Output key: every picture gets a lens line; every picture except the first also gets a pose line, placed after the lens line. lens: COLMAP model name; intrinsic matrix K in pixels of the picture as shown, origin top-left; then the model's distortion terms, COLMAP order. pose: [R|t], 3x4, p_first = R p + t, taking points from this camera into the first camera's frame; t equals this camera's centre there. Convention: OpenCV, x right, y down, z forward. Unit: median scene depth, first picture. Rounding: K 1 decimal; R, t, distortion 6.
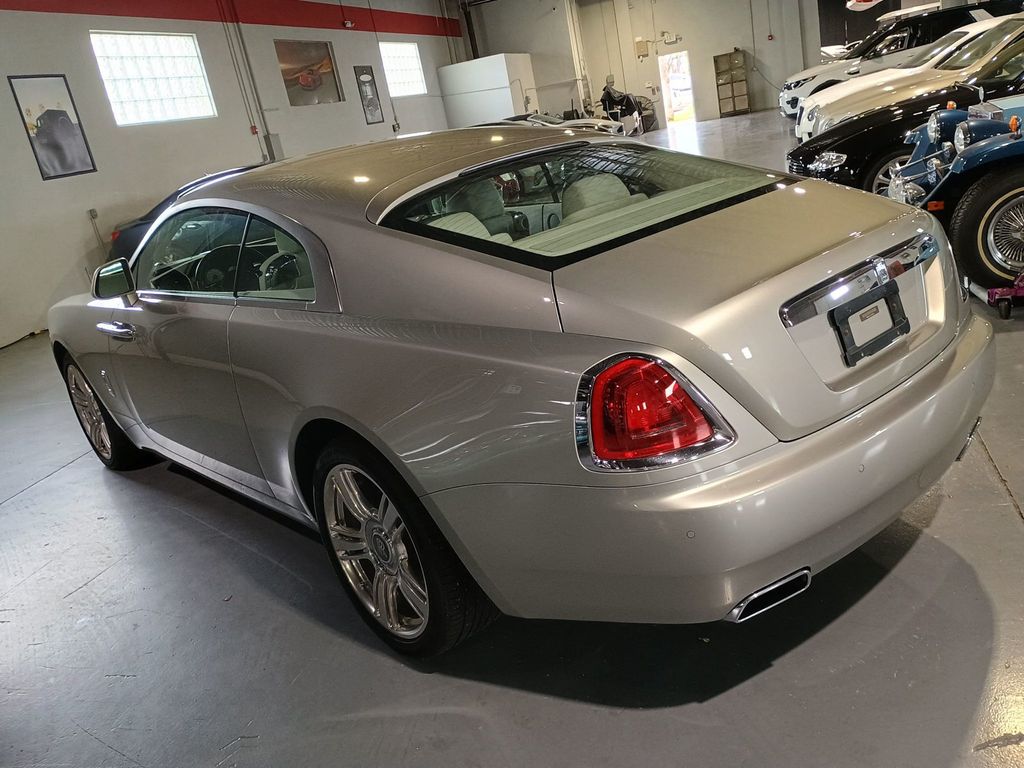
lens RADIAL K [[886.4, 0, 508.9], [0, 886.4, 385.2], [0, 0, 1]] dist [0.049099, -0.057961]
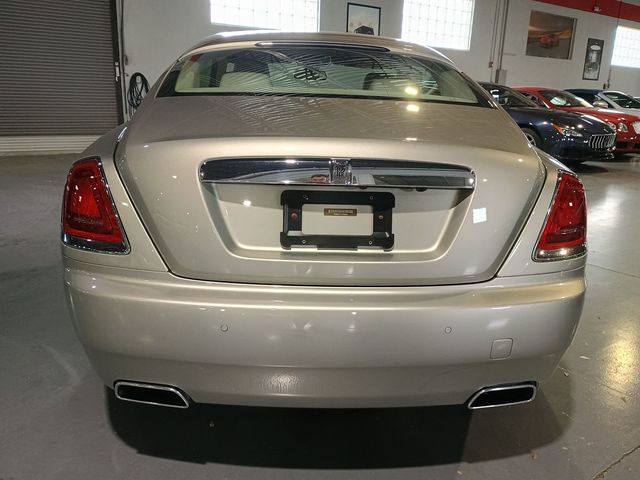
lens RADIAL K [[554.0, 0, 324.4], [0, 554.0, 236.0], [0, 0, 1]] dist [0.049099, -0.057961]
pose [[0.765124, 0.361220, -0.533016, 0.728945], [-0.357863, 0.926746, 0.114348, -0.118798], [0.535275, 0.103257, 0.838343, 0.435064]]
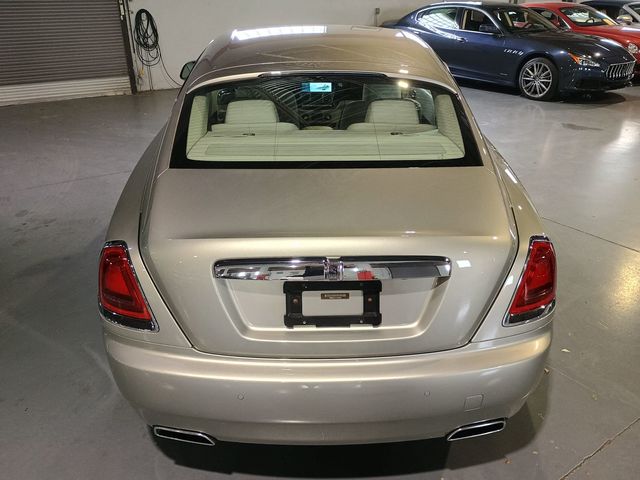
lens RADIAL K [[554.0, 0, 324.9], [0, 554.0, 233.7], [0, 0, 1]] dist [0.049099, -0.057961]
pose [[0.759282, 0.426265, -0.491720, 0.711773], [-0.328813, 0.903355, 0.275374, -0.352774], [0.561580, -0.047403, 0.826063, 0.361177]]
